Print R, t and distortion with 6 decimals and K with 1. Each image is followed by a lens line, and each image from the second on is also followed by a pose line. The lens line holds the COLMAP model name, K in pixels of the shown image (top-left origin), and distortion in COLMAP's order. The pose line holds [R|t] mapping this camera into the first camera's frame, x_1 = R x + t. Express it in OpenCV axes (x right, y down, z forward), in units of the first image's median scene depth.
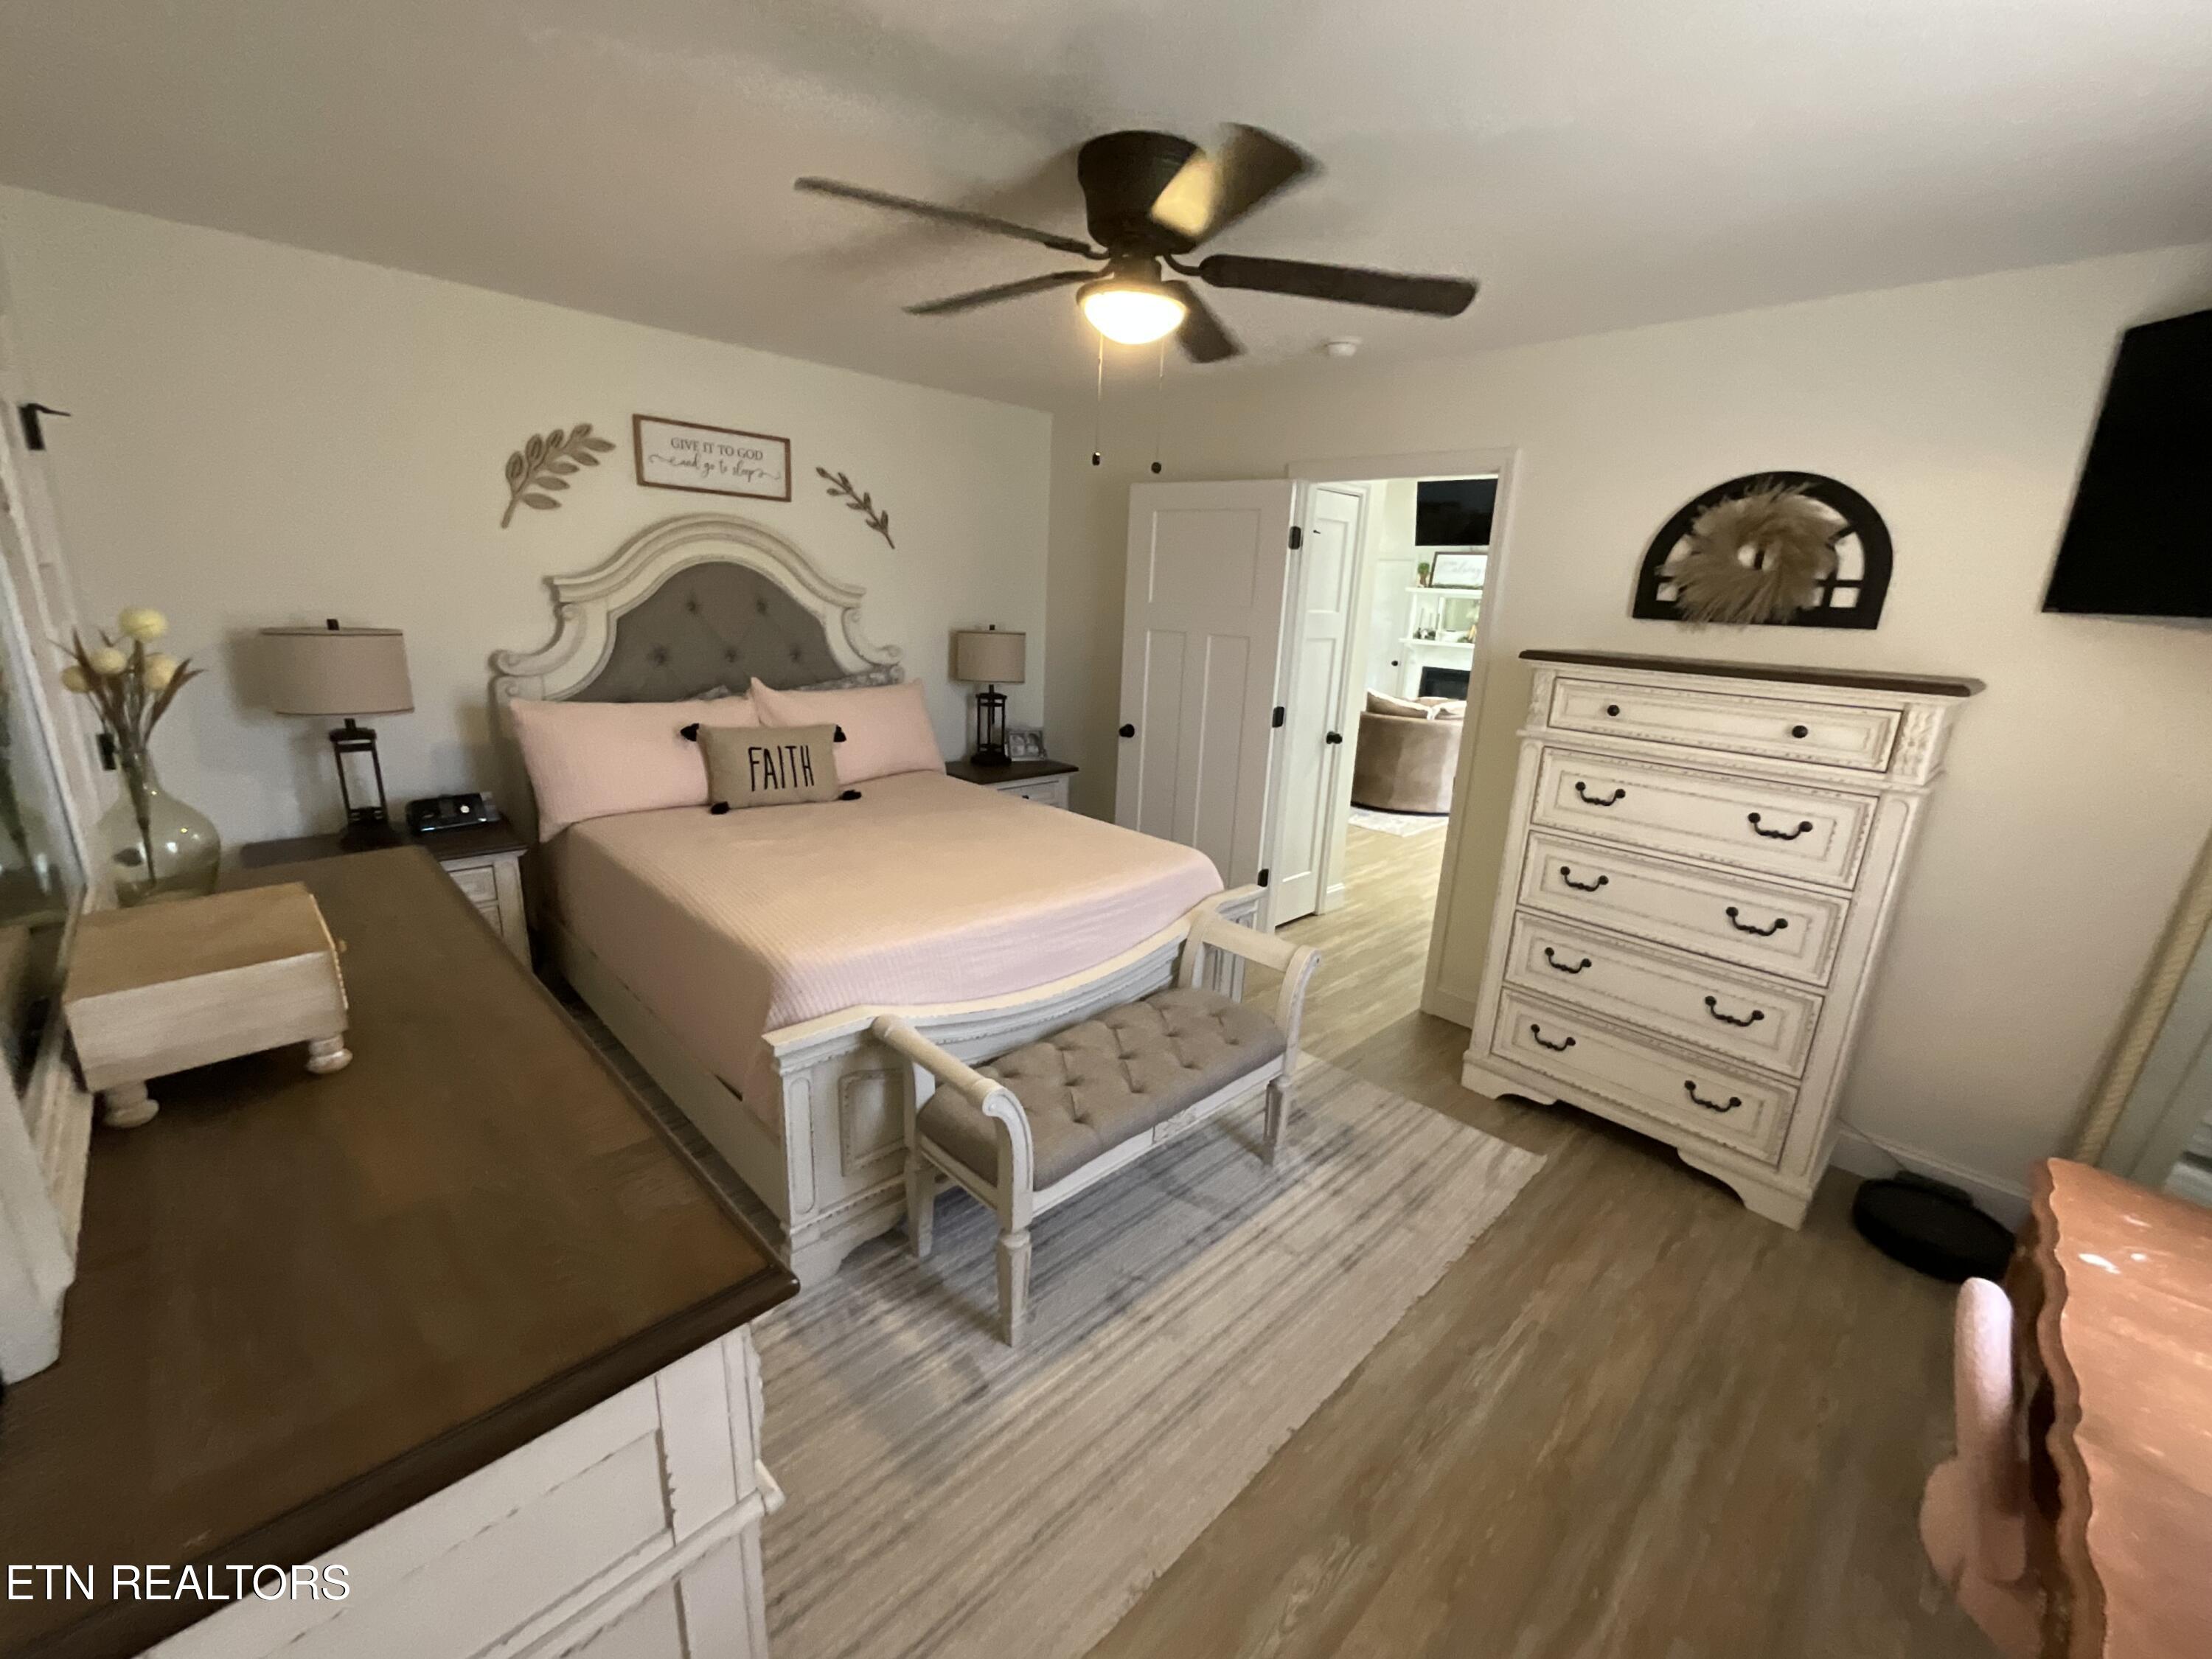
lens RADIAL K [[898.7, 0, 1108.2], [0, 898.7, 836.6], [0, 0, 1]] dist [-0.003120, -0.000319]
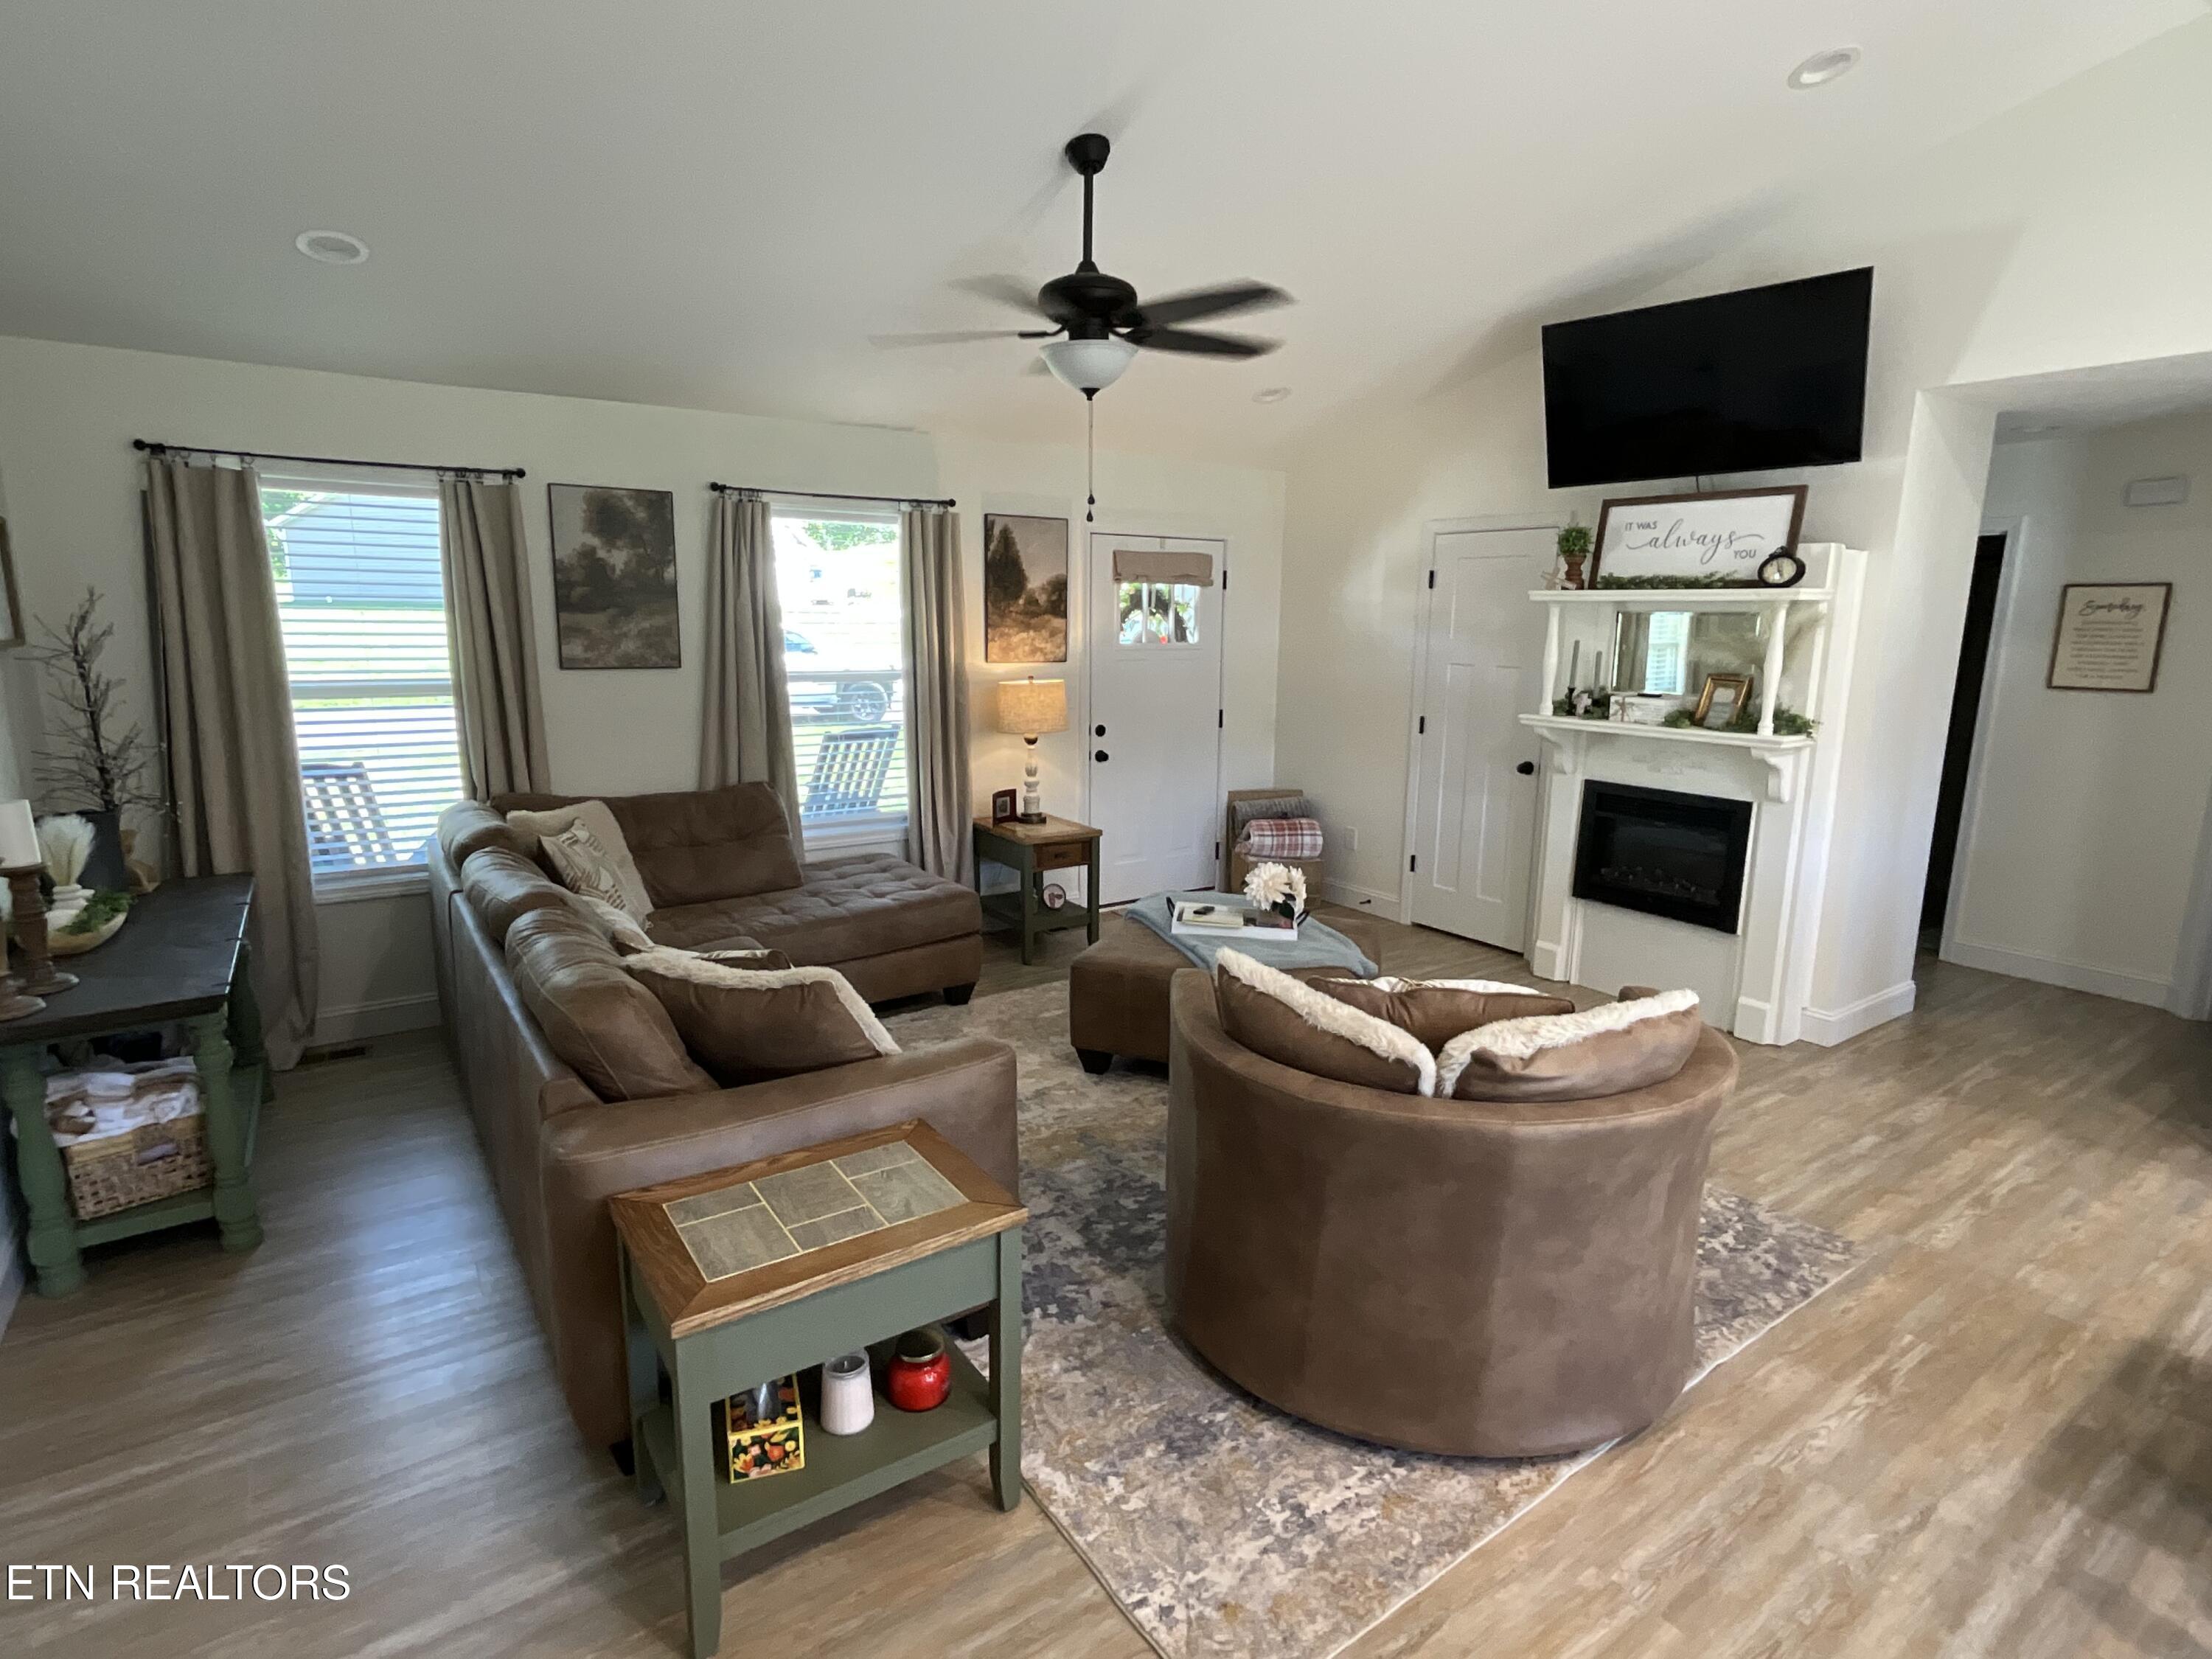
lens RADIAL K [[1119.1, 0, 1105.3], [0, 1119.1, 818.4], [0, 0, 1]] dist [0.006590, 0.001967]
pose [[0.983181, -0.010505, -0.182331, 0.926406], [-0.006437, 0.995731, -0.092080, -0.503974], [0.182520, 0.091705, 0.978916, 1.896684]]
